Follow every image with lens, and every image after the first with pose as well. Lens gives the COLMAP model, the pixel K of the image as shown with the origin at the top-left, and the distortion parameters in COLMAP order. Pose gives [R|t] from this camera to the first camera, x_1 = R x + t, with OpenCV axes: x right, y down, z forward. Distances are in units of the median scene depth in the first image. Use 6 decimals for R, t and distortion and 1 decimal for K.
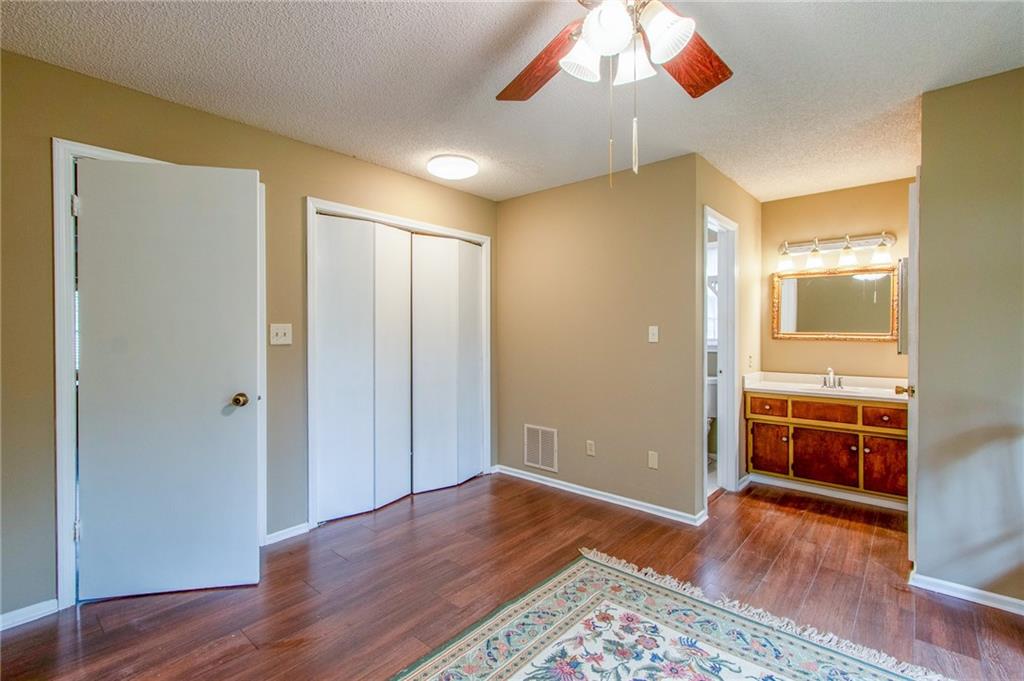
lens RADIAL K [[463.4, 0, 531.5], [0, 463.4, 337.9], [0, 0, 1]] dist [-0.000397, 0.005111]
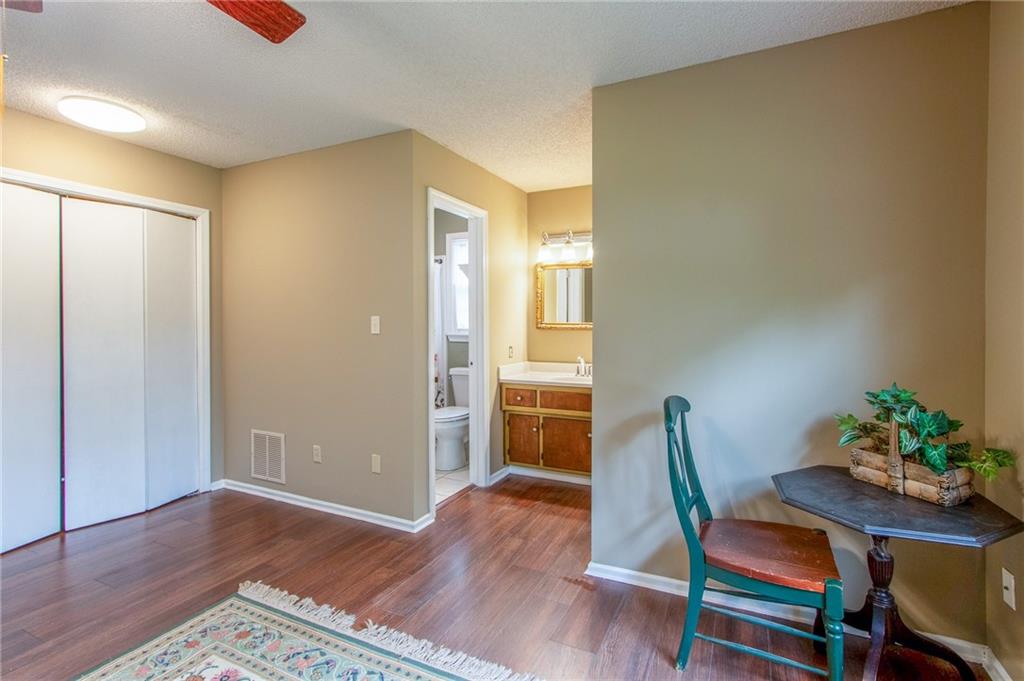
lens RADIAL K [[463.4, 0, 527.2], [0, 463.4, 324.5], [0, 0, 1]] dist [-0.000397, 0.005111]
pose [[0.965344, -0.002934, 0.260963, 0.288229], [0.004298, 0.999980, -0.004654, -0.003243], [-0.260944, 0.005614, 0.965338, 0.041904]]
